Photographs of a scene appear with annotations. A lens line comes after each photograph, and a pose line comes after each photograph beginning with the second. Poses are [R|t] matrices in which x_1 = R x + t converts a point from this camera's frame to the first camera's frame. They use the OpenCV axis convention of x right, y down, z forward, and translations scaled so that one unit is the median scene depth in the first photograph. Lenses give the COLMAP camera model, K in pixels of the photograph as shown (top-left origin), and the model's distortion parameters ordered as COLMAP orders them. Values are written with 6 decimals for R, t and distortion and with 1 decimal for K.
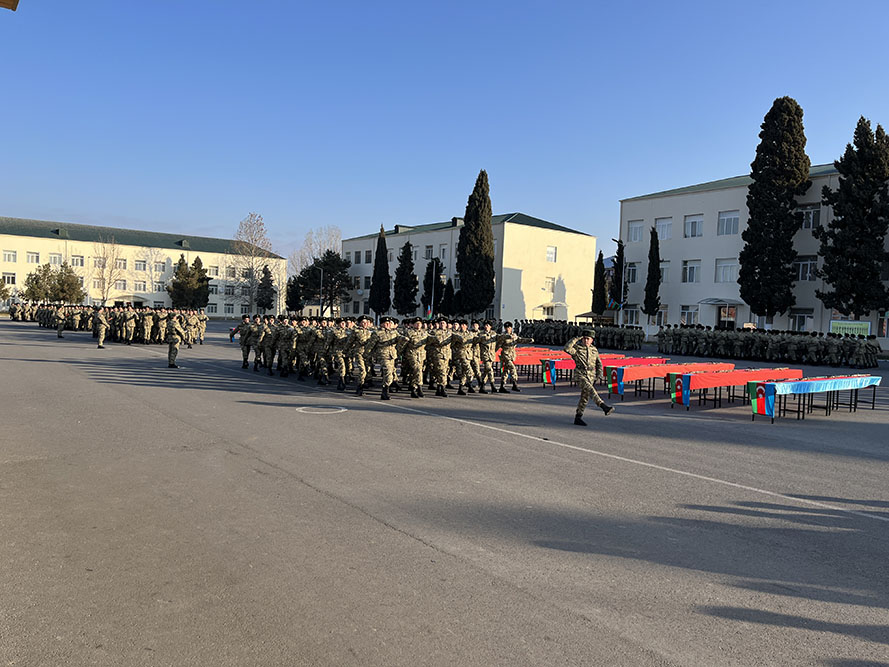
lens RADIAL K [[674.1, 0, 443.2], [0, 674.1, 339.5], [0, 0, 1]] dist [0.074980, -0.094644]
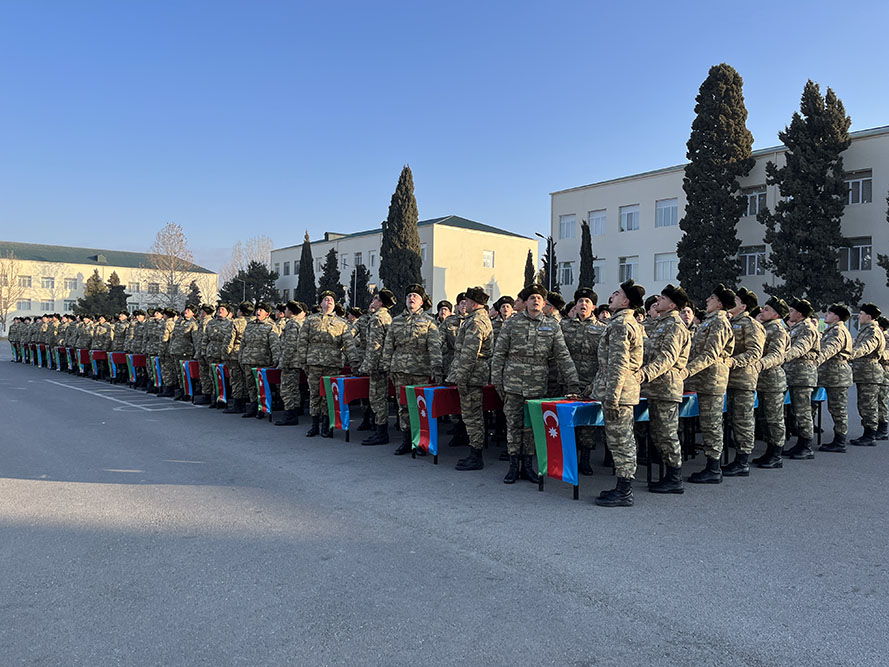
lens RADIAL K [[674.1, 0, 442.8], [0, 674.1, 330.3], [0, 0, 1]] dist [0.074980, -0.094644]
pose [[0.999291, -0.022854, 0.029928, 0.105026], [0.024054, 0.998895, -0.040374, 0.008230], [-0.028972, 0.041065, 0.998736, 0.147406]]
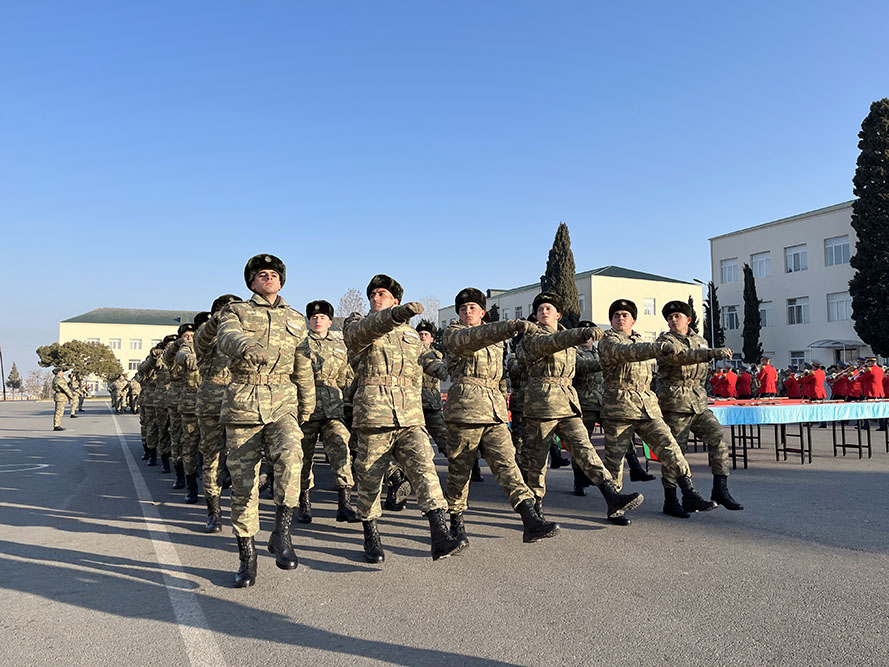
lens RADIAL K [[674.1, 0, 450.5], [0, 674.1, 330.1], [0, 0, 1]] dist [0.074980, -0.094644]
pose [[0.979348, -0.059963, -0.193085, 0.110591], [0.035658, 0.991264, -0.126982, 0.017345], [0.199012, 0.117474, 0.972931, 0.094095]]
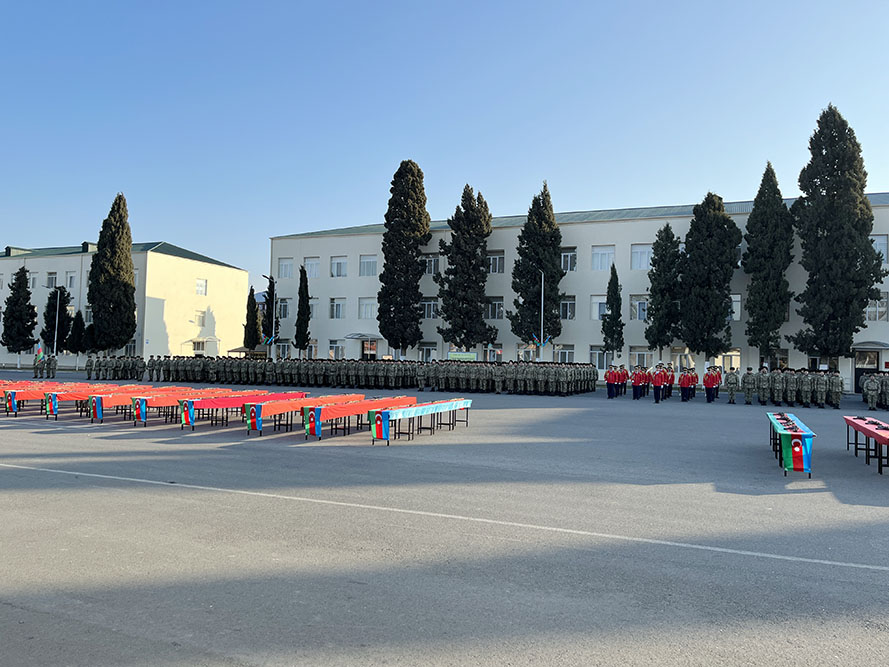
lens RADIAL K [[674.1, 0, 449.1], [0, 674.1, 329.9], [0, 0, 1]] dist [0.074980, -0.094644]
pose [[0.876640, 0.000527, 0.481146, 0.005875], [0.029830, 0.998016, -0.055442, -0.001687], [-0.480221, 0.062955, 0.874885, -0.017926]]
